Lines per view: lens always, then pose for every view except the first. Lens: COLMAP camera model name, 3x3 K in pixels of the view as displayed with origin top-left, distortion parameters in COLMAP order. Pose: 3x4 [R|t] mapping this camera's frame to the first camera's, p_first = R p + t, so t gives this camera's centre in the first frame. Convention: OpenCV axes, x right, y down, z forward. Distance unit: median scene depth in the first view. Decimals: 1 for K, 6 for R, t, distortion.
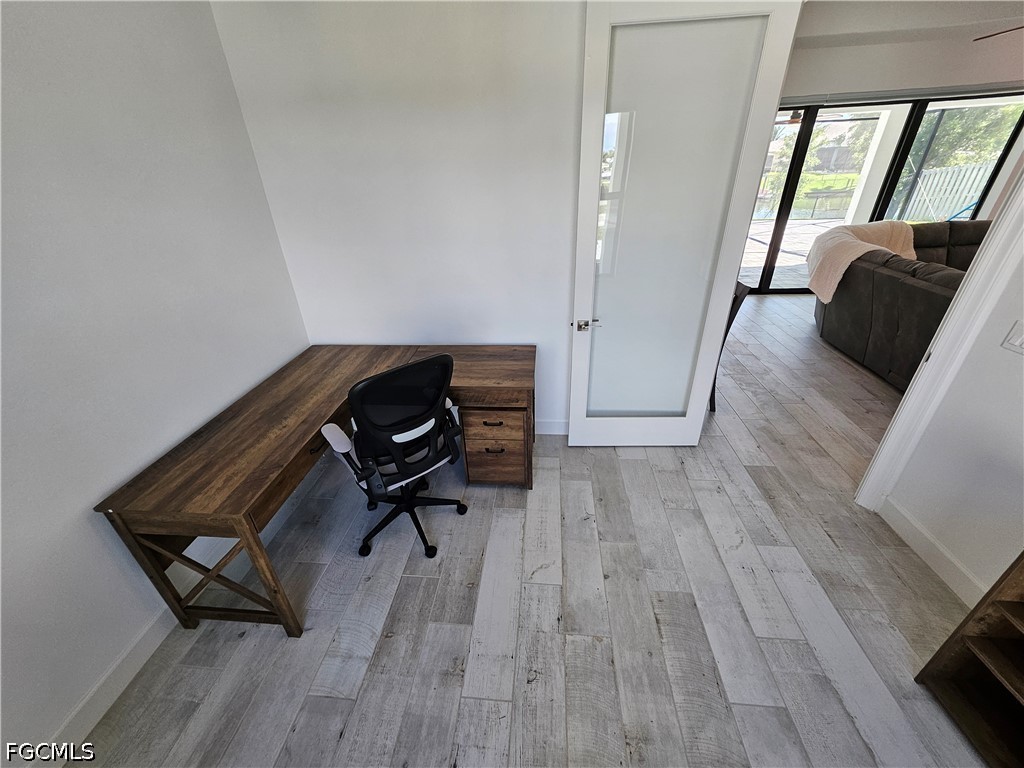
lens RADIAL K [[404.5, 0, 507.0], [0, 404.5, 388.8], [0, 0, 1]] dist [-0.000829, -0.000359]
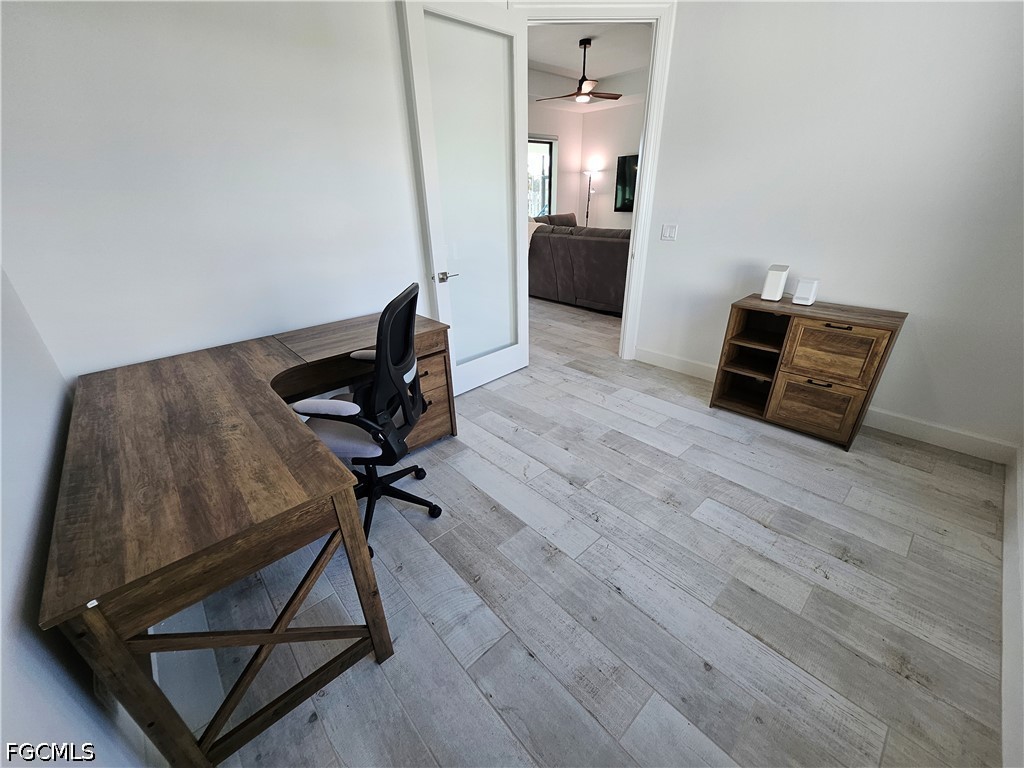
lens RADIAL K [[404.5, 0, 505.4], [0, 404.5, 385.4], [0, 0, 1]] dist [-0.000829, -0.000359]
pose [[0.678447, -0.295709, 0.672507, -0.667165], [0.351650, 0.934447, 0.056131, 0.149744], [-0.645020, 0.198405, 0.737960, 0.168398]]
